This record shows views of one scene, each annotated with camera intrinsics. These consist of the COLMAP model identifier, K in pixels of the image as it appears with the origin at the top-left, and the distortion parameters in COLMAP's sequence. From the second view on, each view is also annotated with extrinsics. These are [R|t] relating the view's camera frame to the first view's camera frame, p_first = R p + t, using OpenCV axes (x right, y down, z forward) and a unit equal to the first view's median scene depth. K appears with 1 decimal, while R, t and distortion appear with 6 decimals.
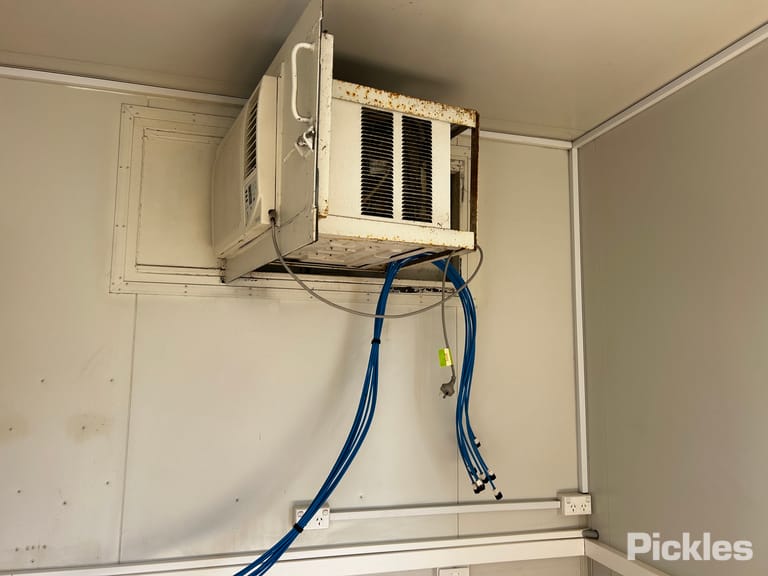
lens RADIAL K [[589.5, 0, 386.2], [0, 589.5, 291.4], [0, 0, 1]] dist [0.047465, -0.052849]
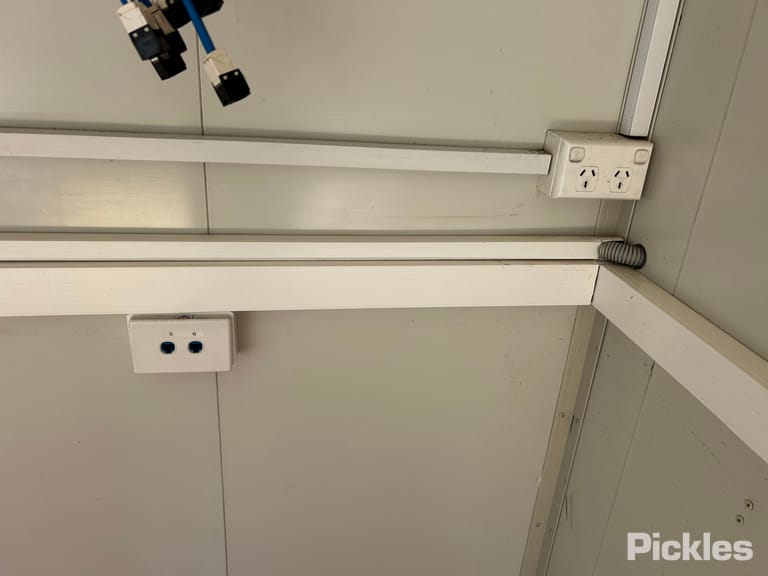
lens RADIAL K [[589.5, 0, 380.0], [0, 589.5, 285.8], [0, 0, 1]] dist [0.047465, -0.052849]
pose [[0.993779, 0.088159, -0.068057, 0.261398], [-0.042470, 0.864876, 0.500186, 0.294051], [0.102957, -0.494184, 0.863239, 0.774227]]
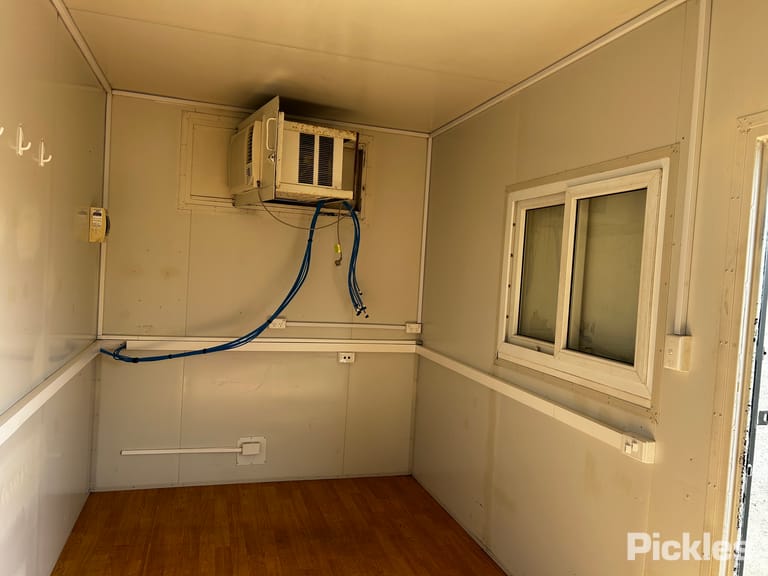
lens RADIAL K [[589.5, 0, 392.3], [0, 589.5, 302.0], [0, 0, 1]] dist [0.047465, -0.052849]
pose [[0.998496, 0.046320, 0.029318, 0.213870], [-0.050744, 0.983330, 0.174608, -0.073943], [-0.020741, -0.175833, 0.984201, -1.034951]]
